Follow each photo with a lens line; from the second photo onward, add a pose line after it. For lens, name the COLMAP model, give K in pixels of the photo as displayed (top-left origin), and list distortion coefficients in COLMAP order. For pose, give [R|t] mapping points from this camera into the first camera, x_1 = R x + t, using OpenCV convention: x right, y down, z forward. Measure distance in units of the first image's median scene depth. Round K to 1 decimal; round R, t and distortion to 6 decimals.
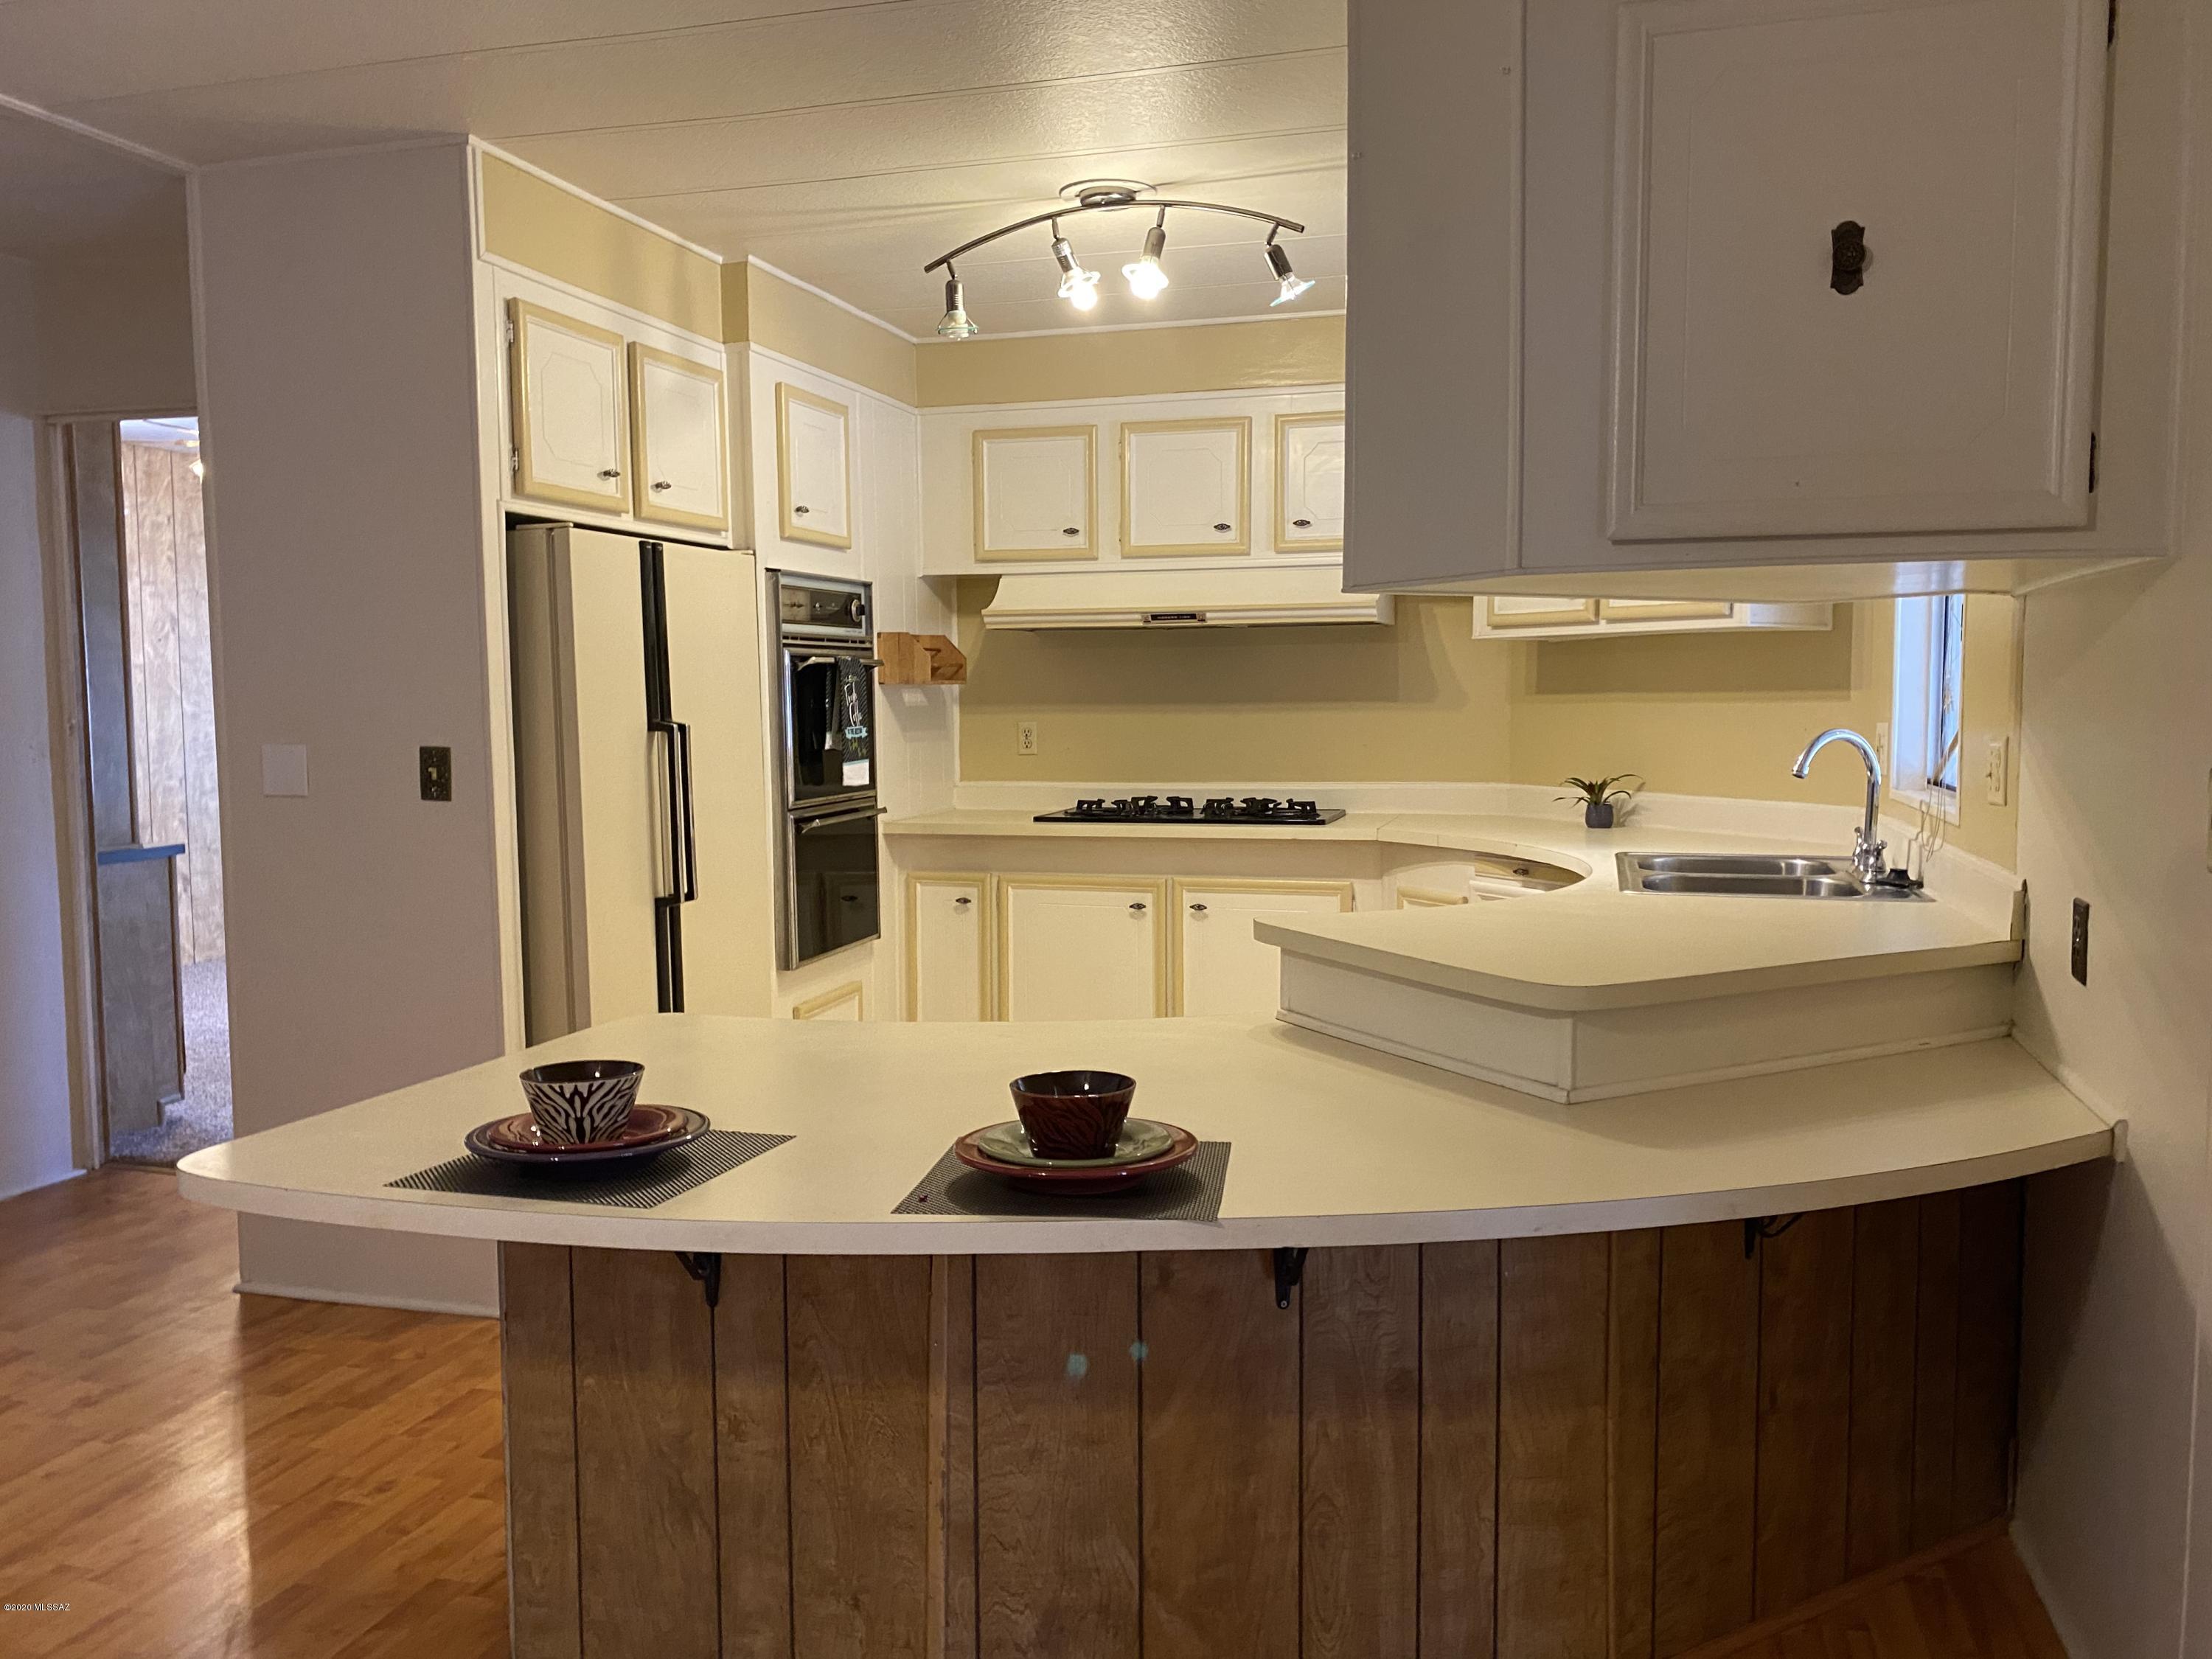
lens RADIAL K [[1678.7, 0, 1106.6], [0, 1678.7, 823.5], [0, 0, 1]] dist [0.028565, -0.027343]
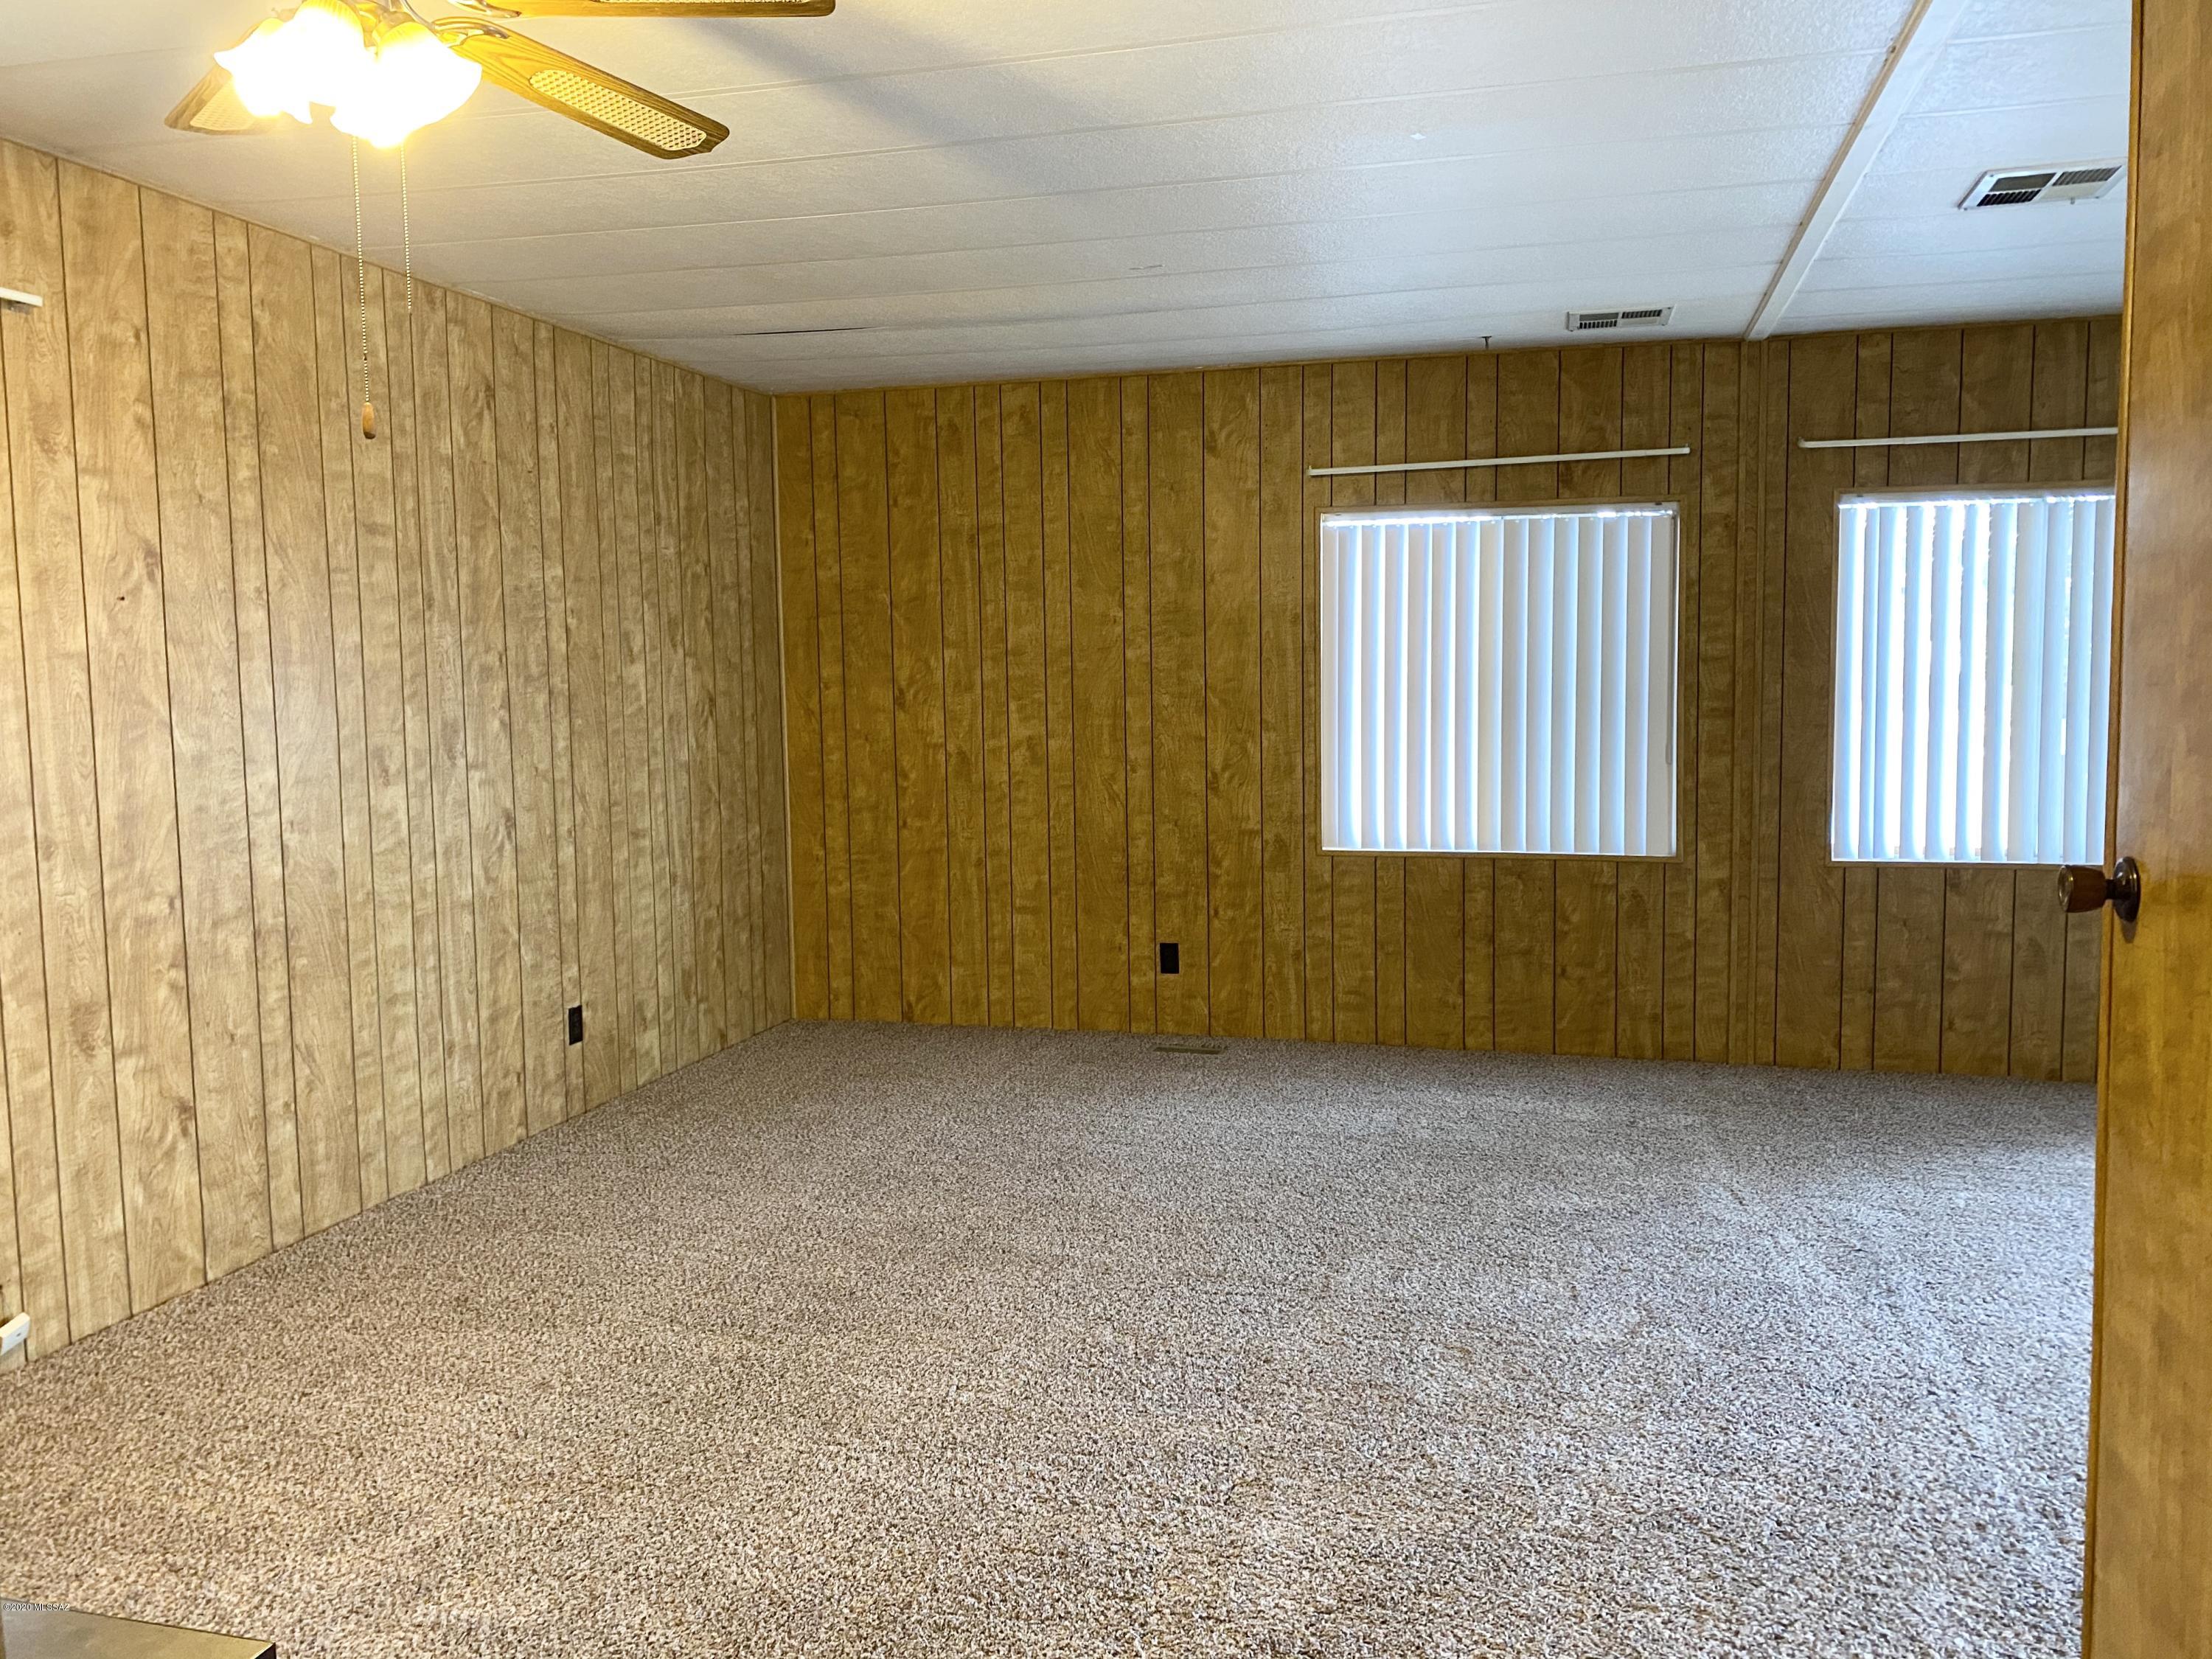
lens RADIAL K [[1678.7, 0, 1106.8], [0, 1678.7, 824.9], [0, 0, 1]] dist [0.028565, -0.027343]
pose [[0.999887, -0.010332, 0.010958, -0.296489], [0.010226, 0.999901, 0.009623, -0.048445], [-0.011056, -0.009509, 0.999894, 0.533948]]
